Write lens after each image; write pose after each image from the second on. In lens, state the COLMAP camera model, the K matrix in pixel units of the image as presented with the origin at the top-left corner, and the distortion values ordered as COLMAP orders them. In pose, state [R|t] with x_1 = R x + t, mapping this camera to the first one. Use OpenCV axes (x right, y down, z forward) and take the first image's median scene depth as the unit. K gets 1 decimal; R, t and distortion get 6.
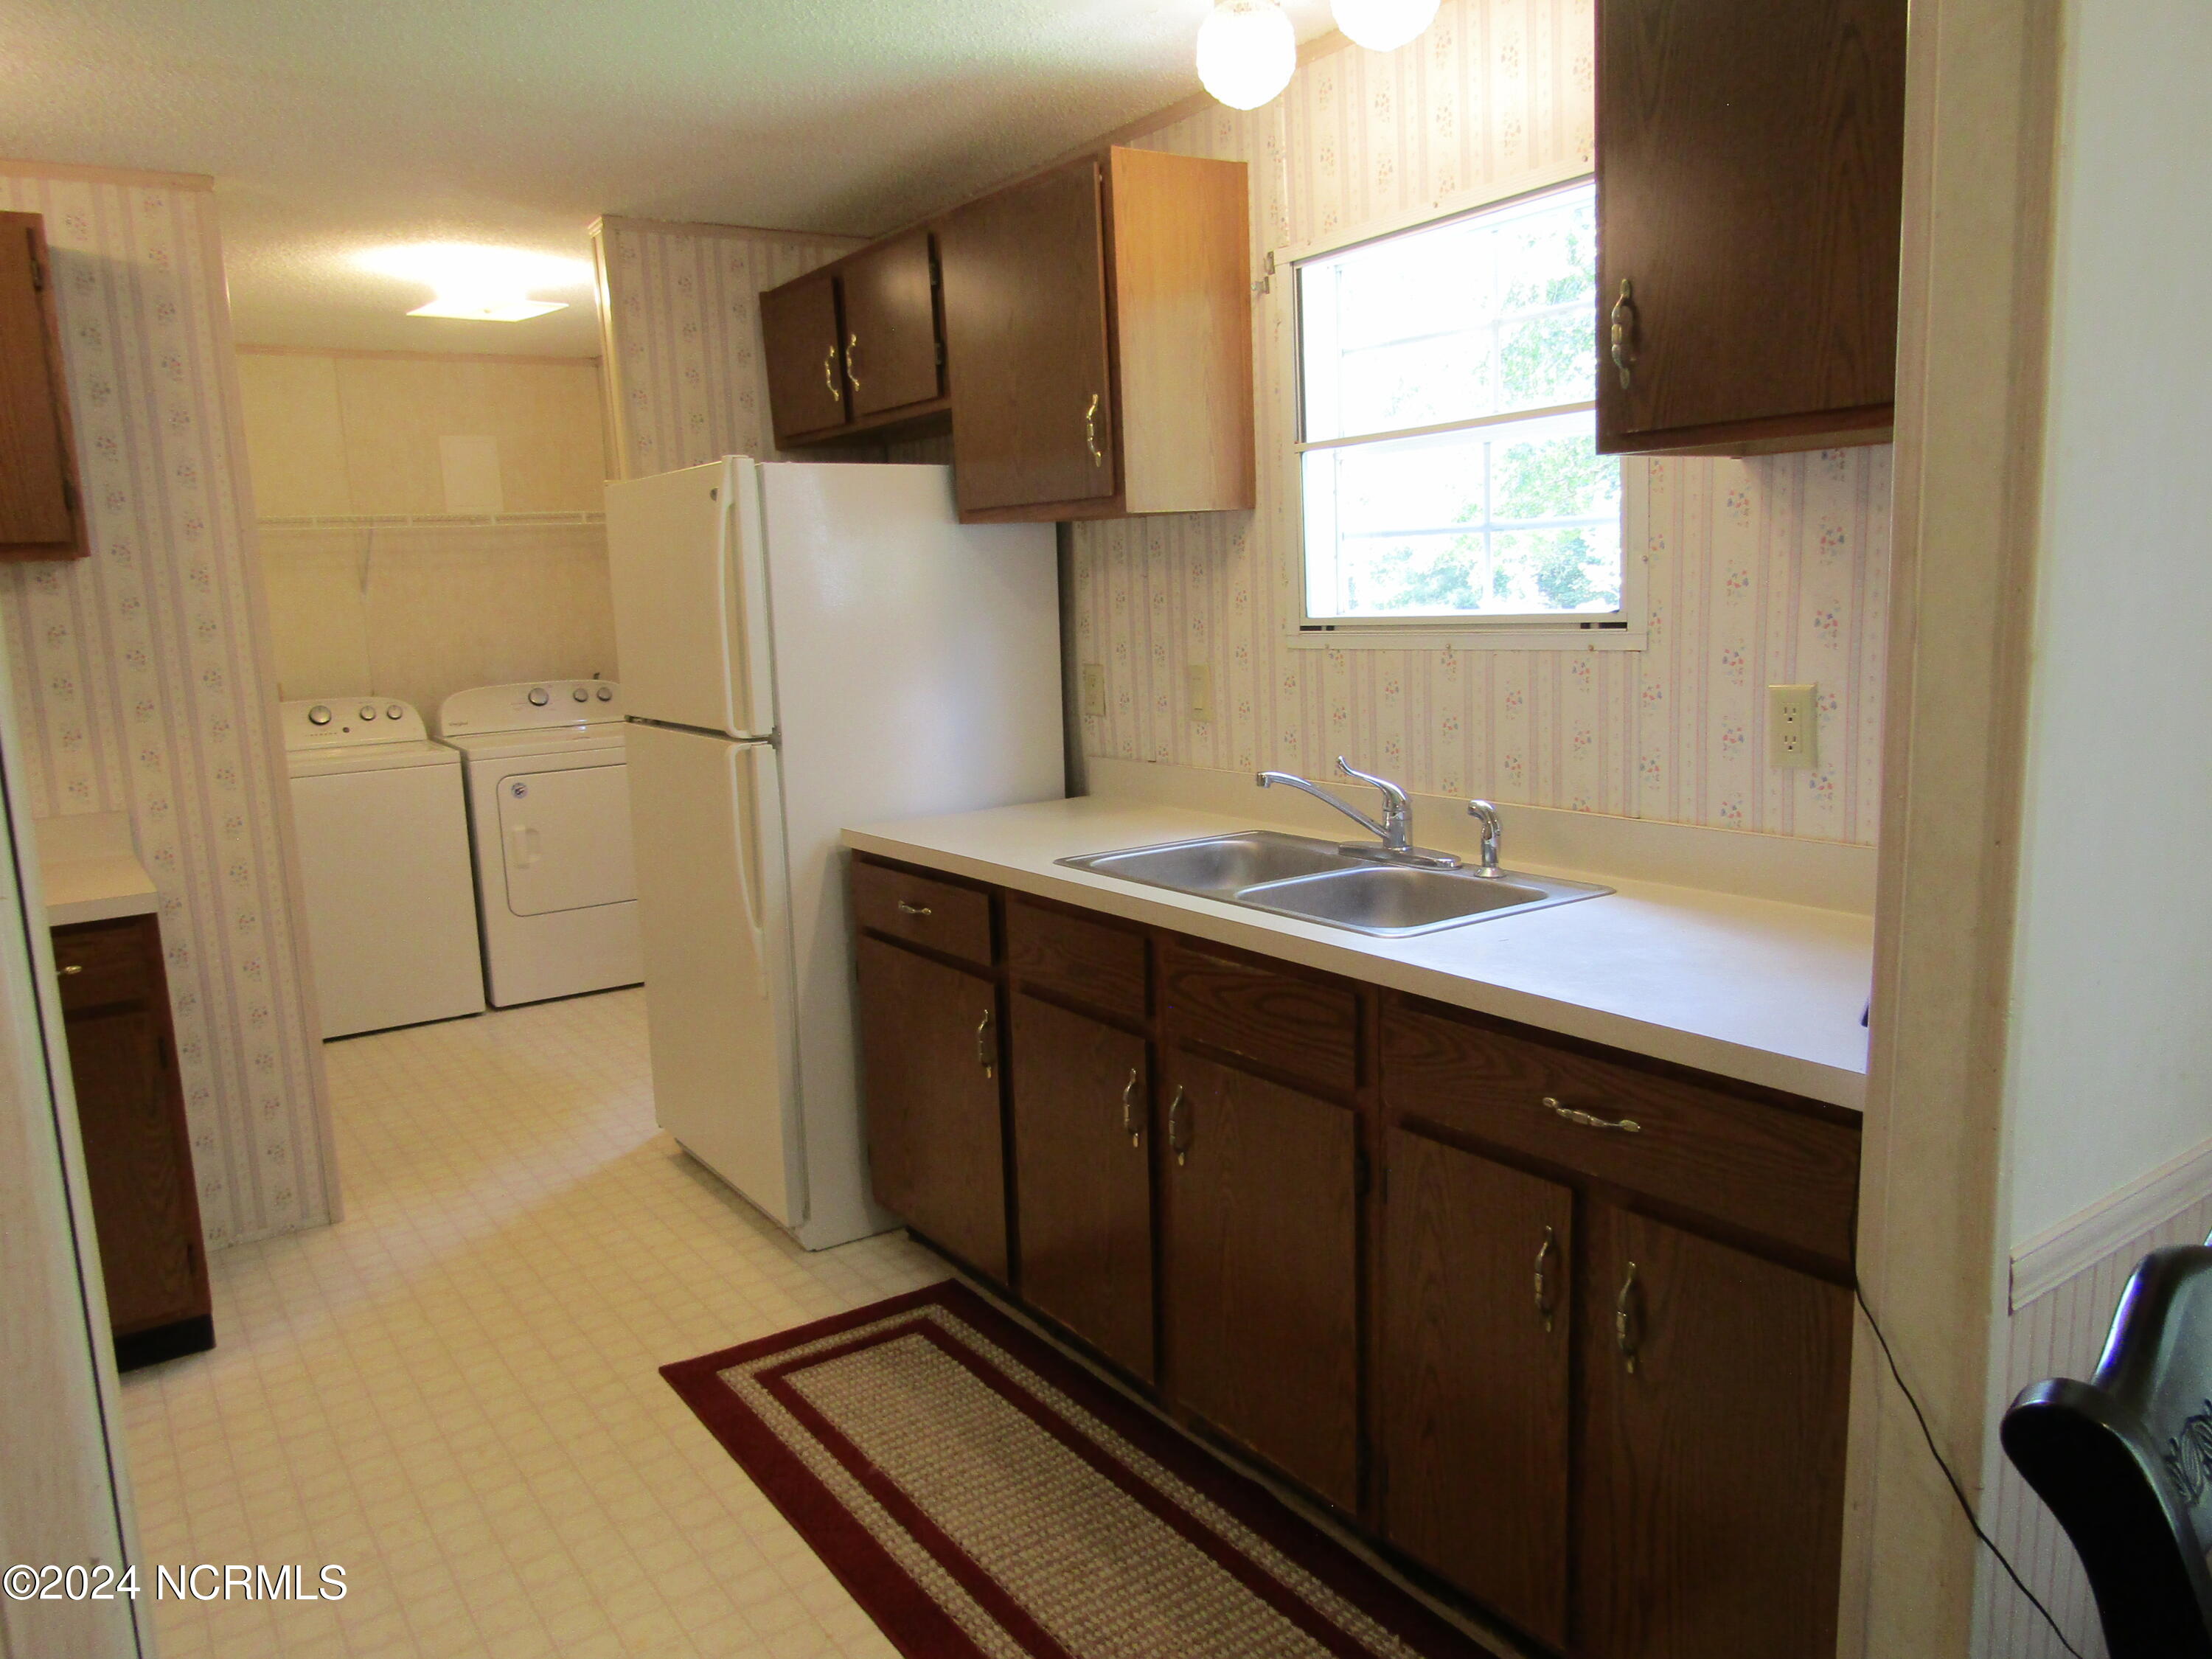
lens RADIAL K [[1563.6, 0, 1094.6], [0, 1563.6, 832.3], [0, 0, 1]] dist [-0.024786, 0.008941]
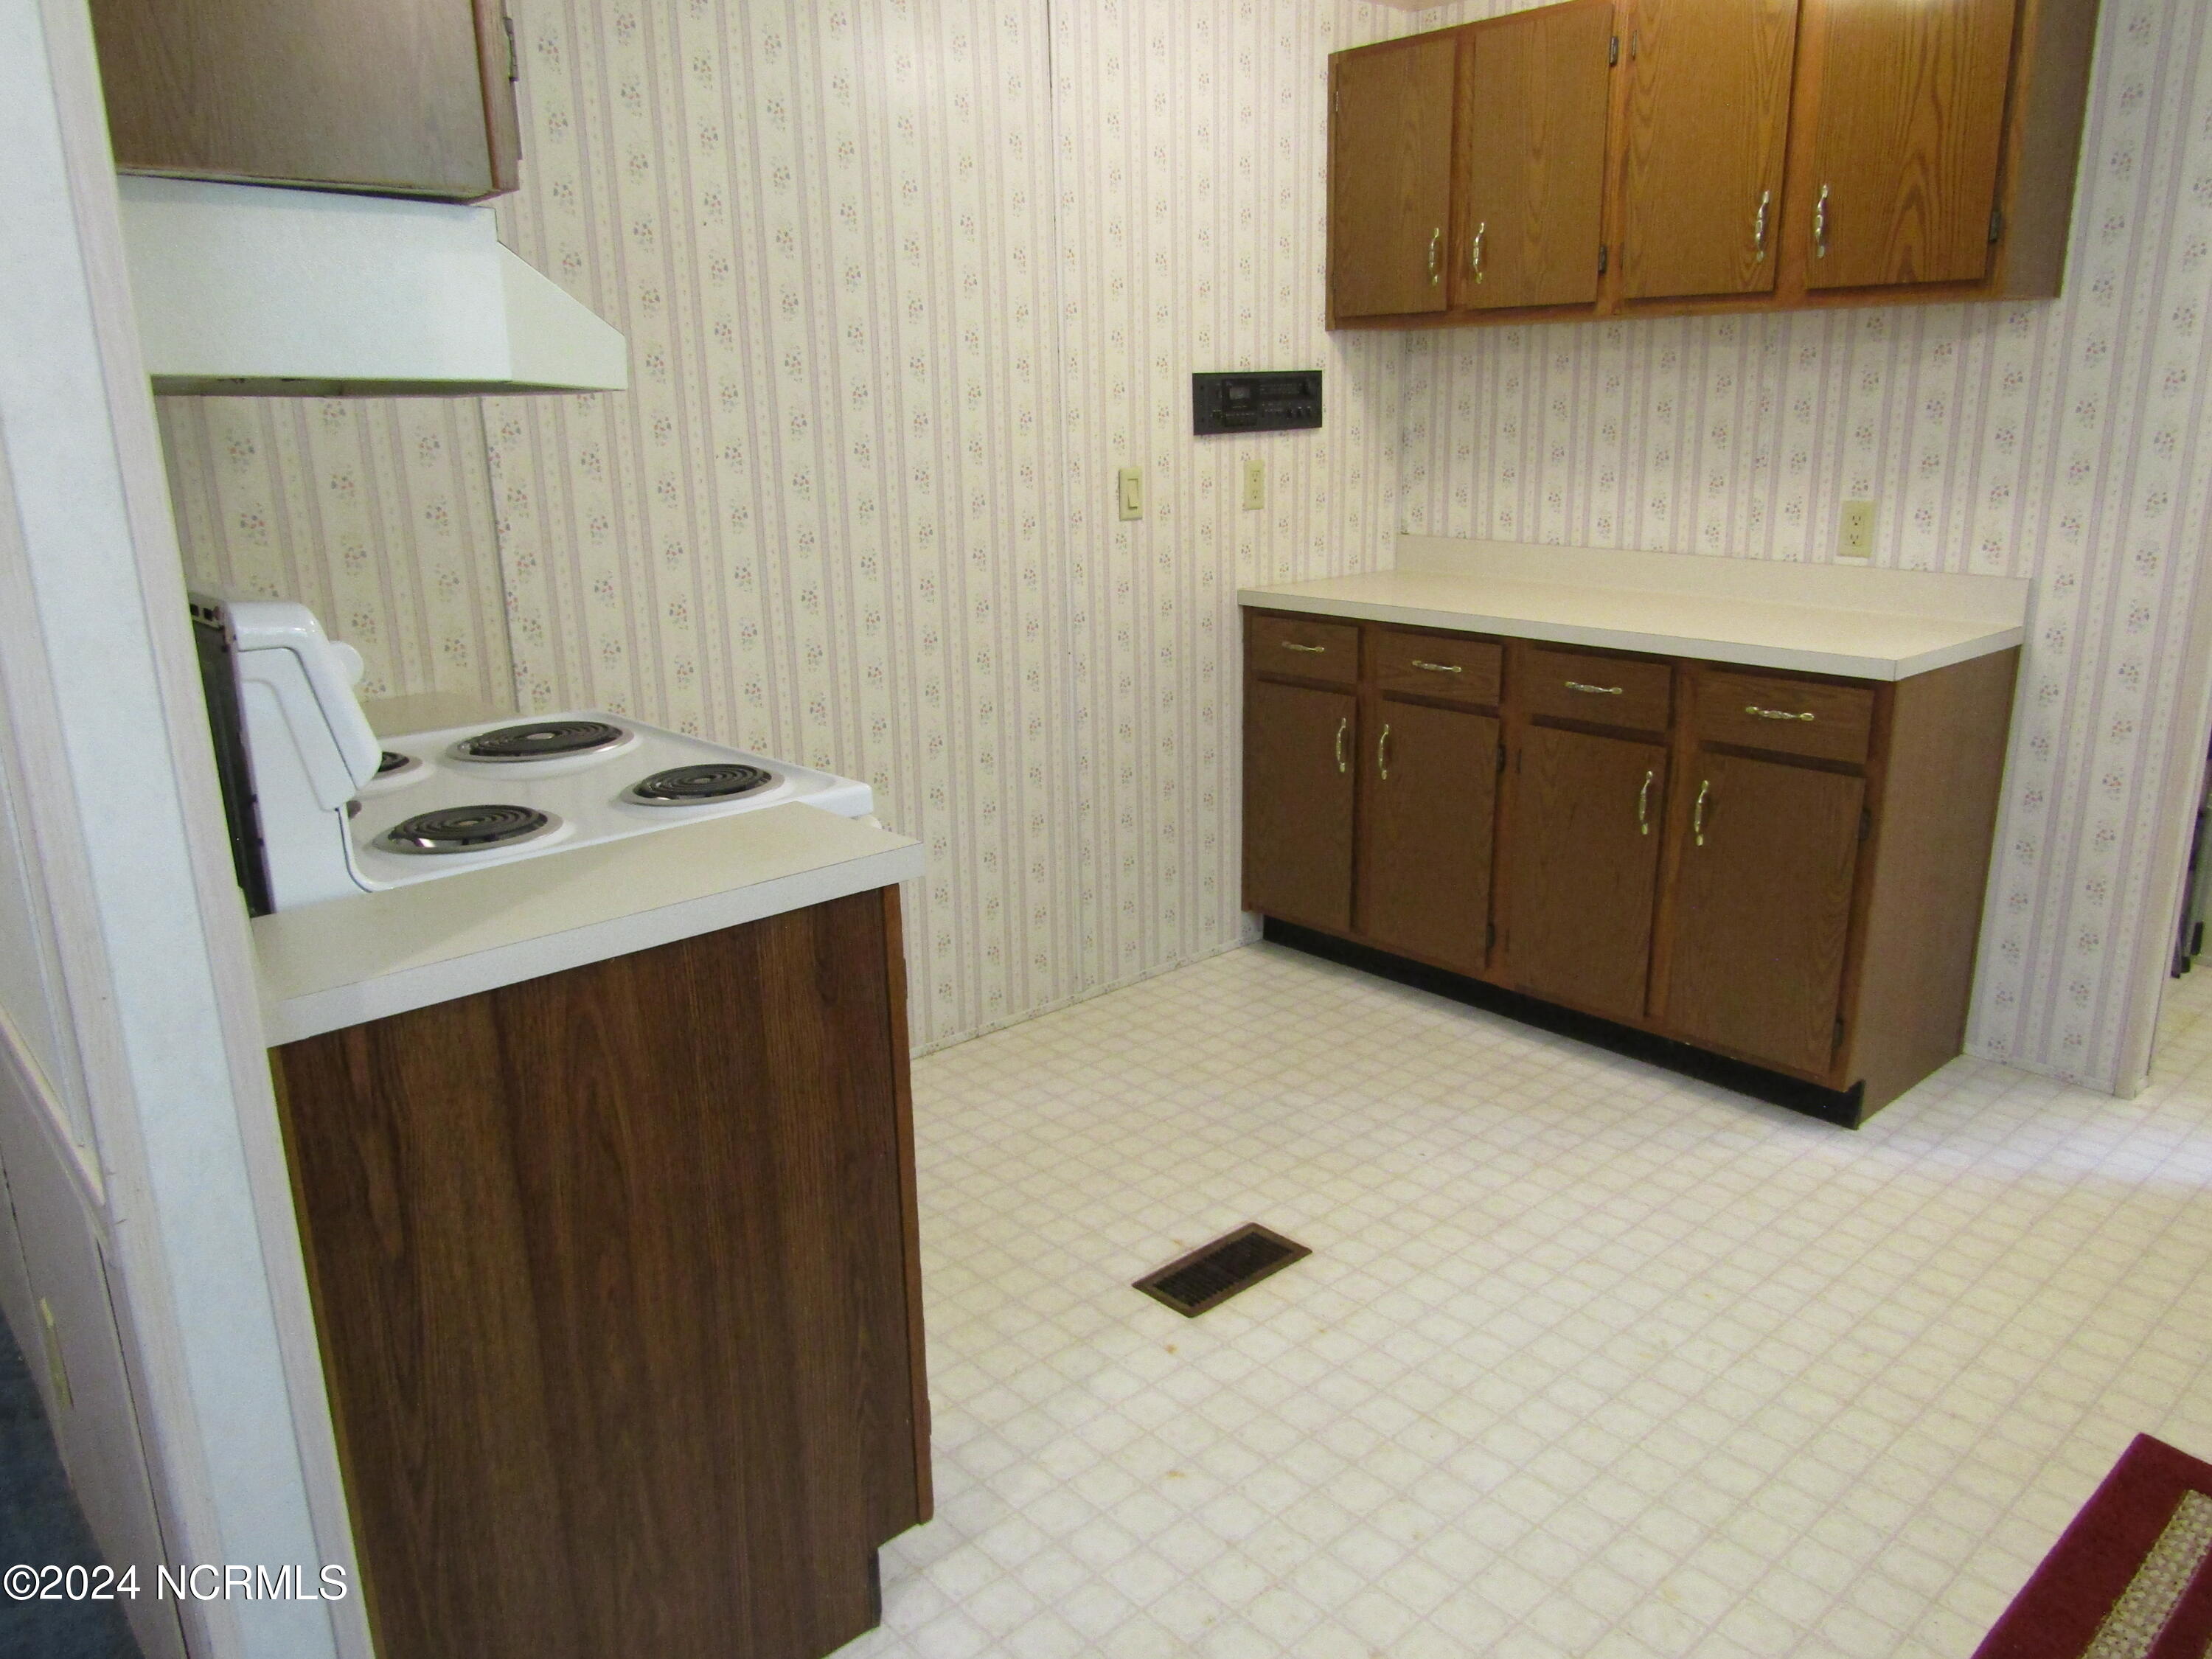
lens RADIAL K [[1563.6, 0, 1100.0], [0, 1563.6, 830.6], [0, 0, 1]] dist [-0.024786, 0.008941]
pose [[0.116152, 0.299441, -0.947018, 0.251026], [-0.151278, 0.947681, 0.281096, -0.051638], [0.981643, 0.110613, 0.155374, 0.352059]]
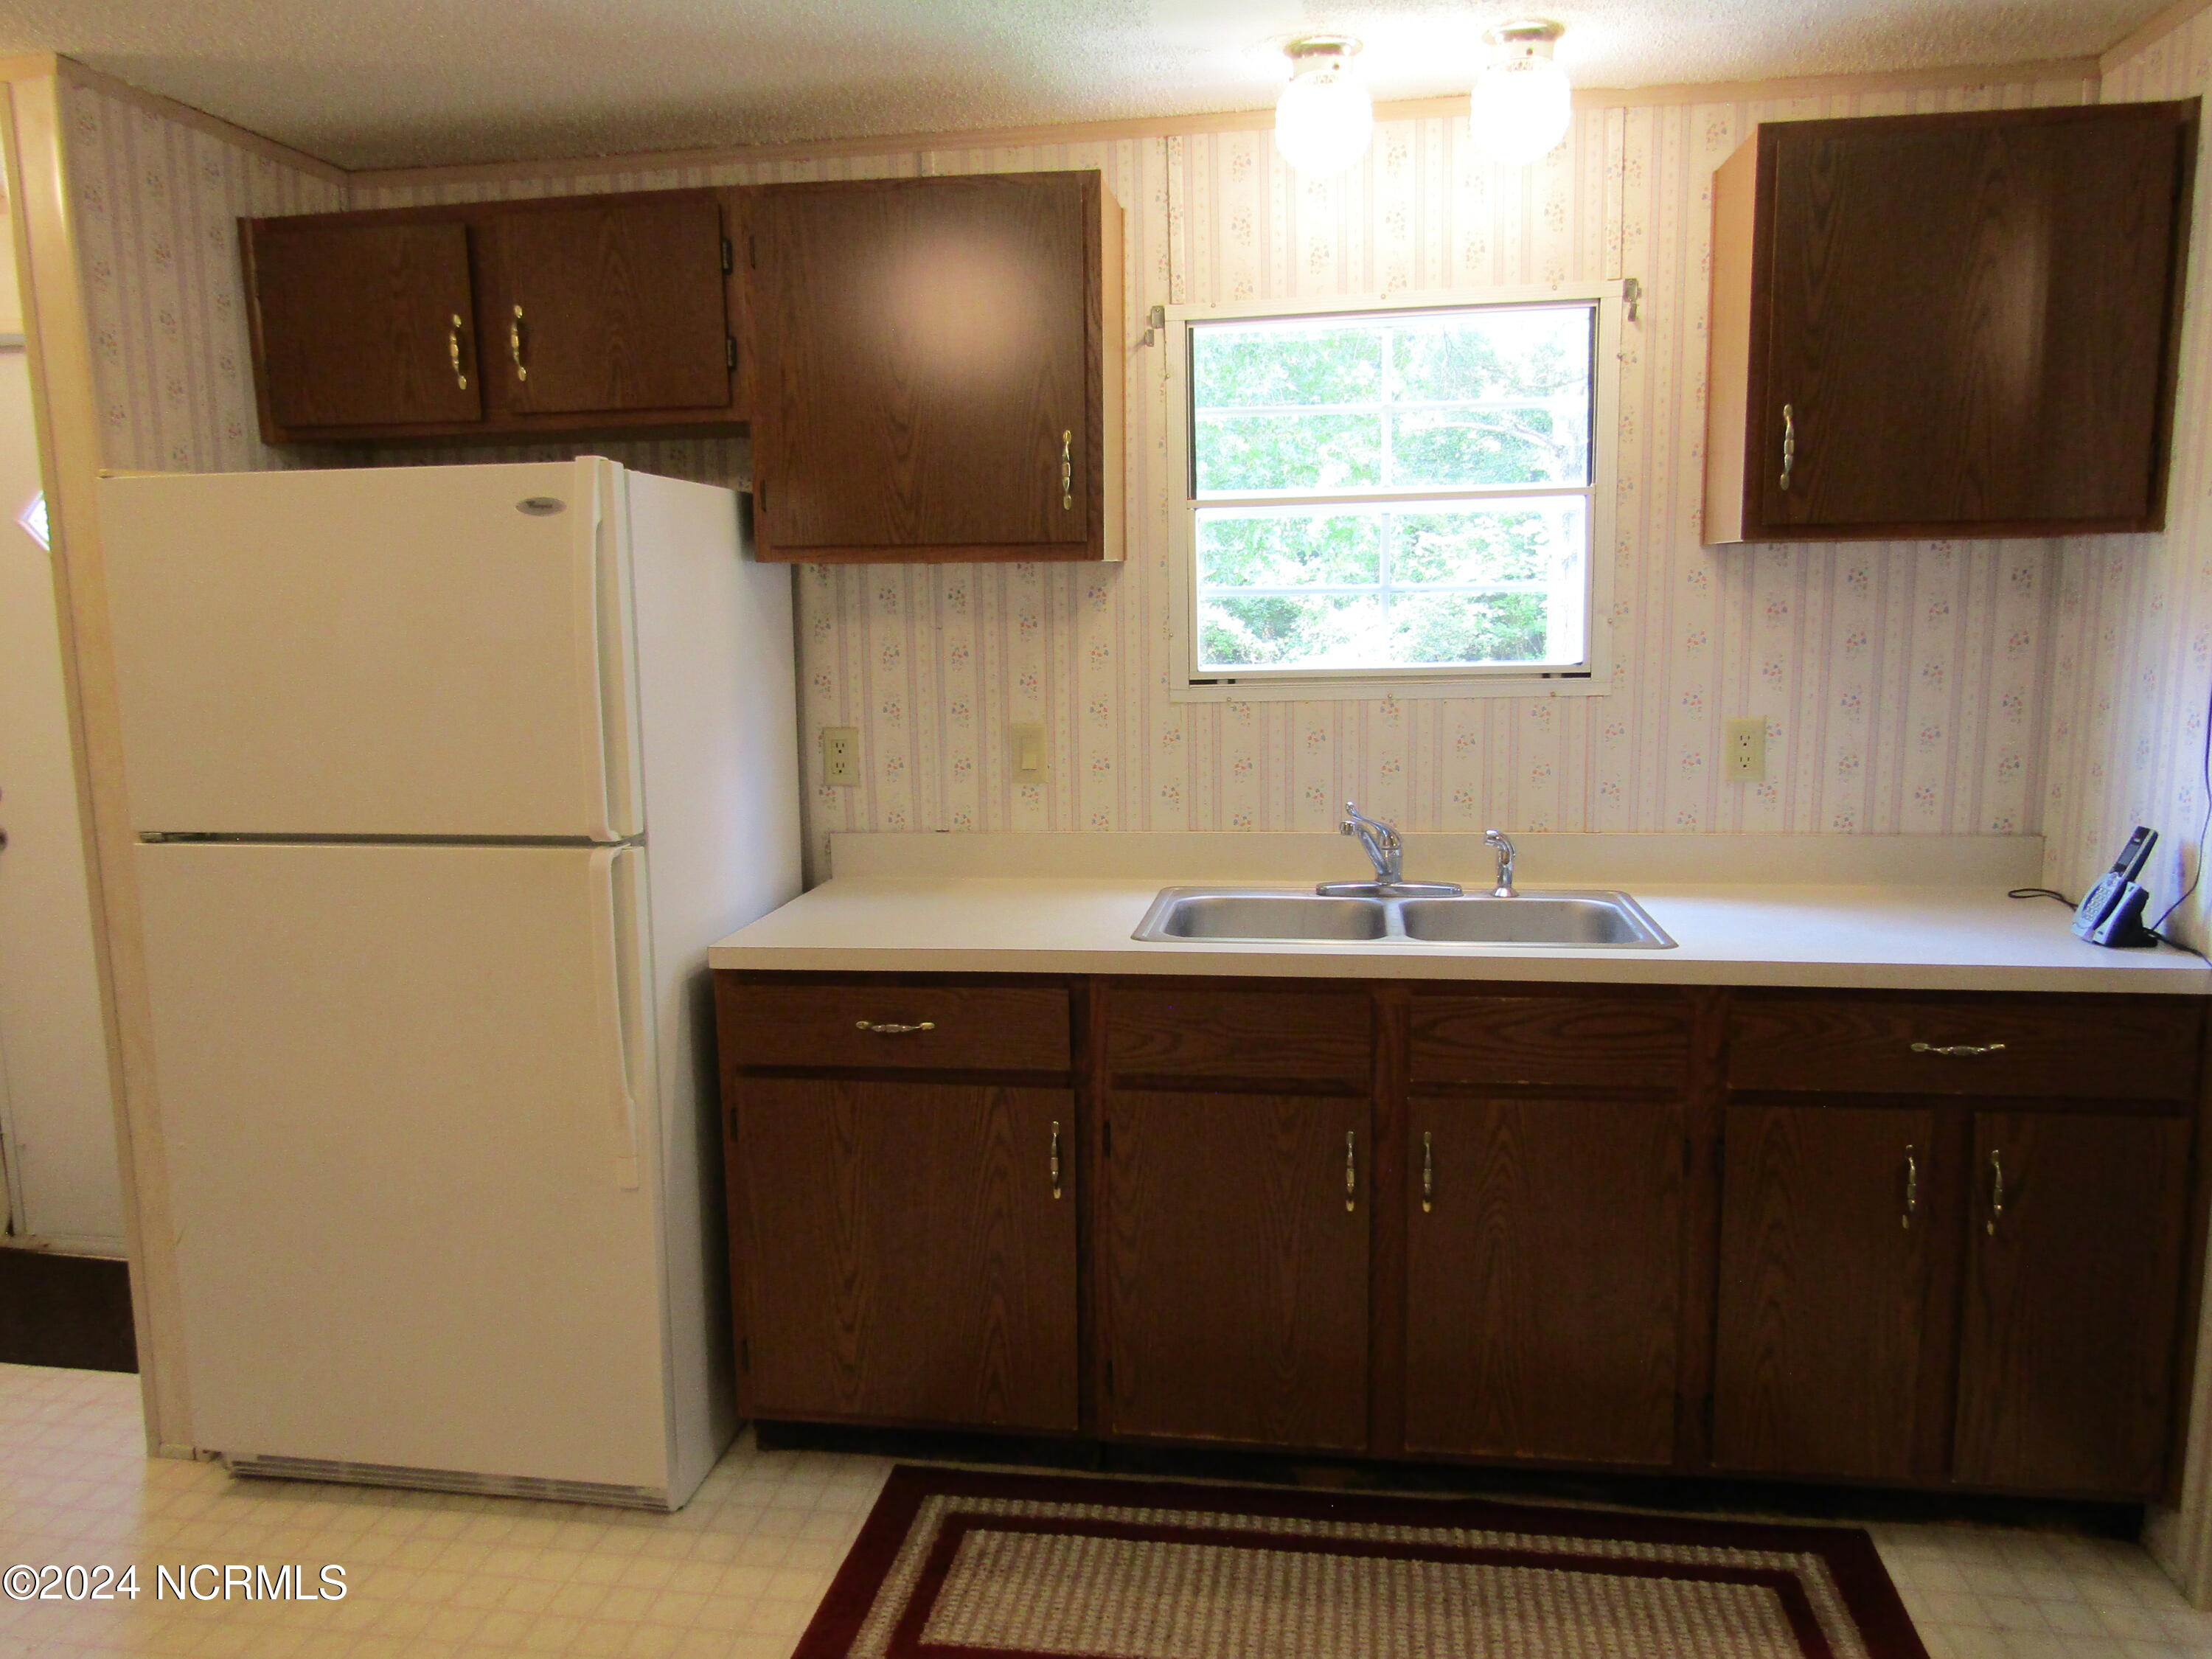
lens RADIAL K [[1563.6, 0, 1110.0], [0, 1563.6, 829.4], [0, 0, 1]] dist [-0.024786, 0.008941]
pose [[0.686362, -0.080668, 0.722772, -0.599979], [0.106670, 0.994247, 0.009670, -0.048480], [-0.719395, 0.070461, 0.691019, 0.327669]]
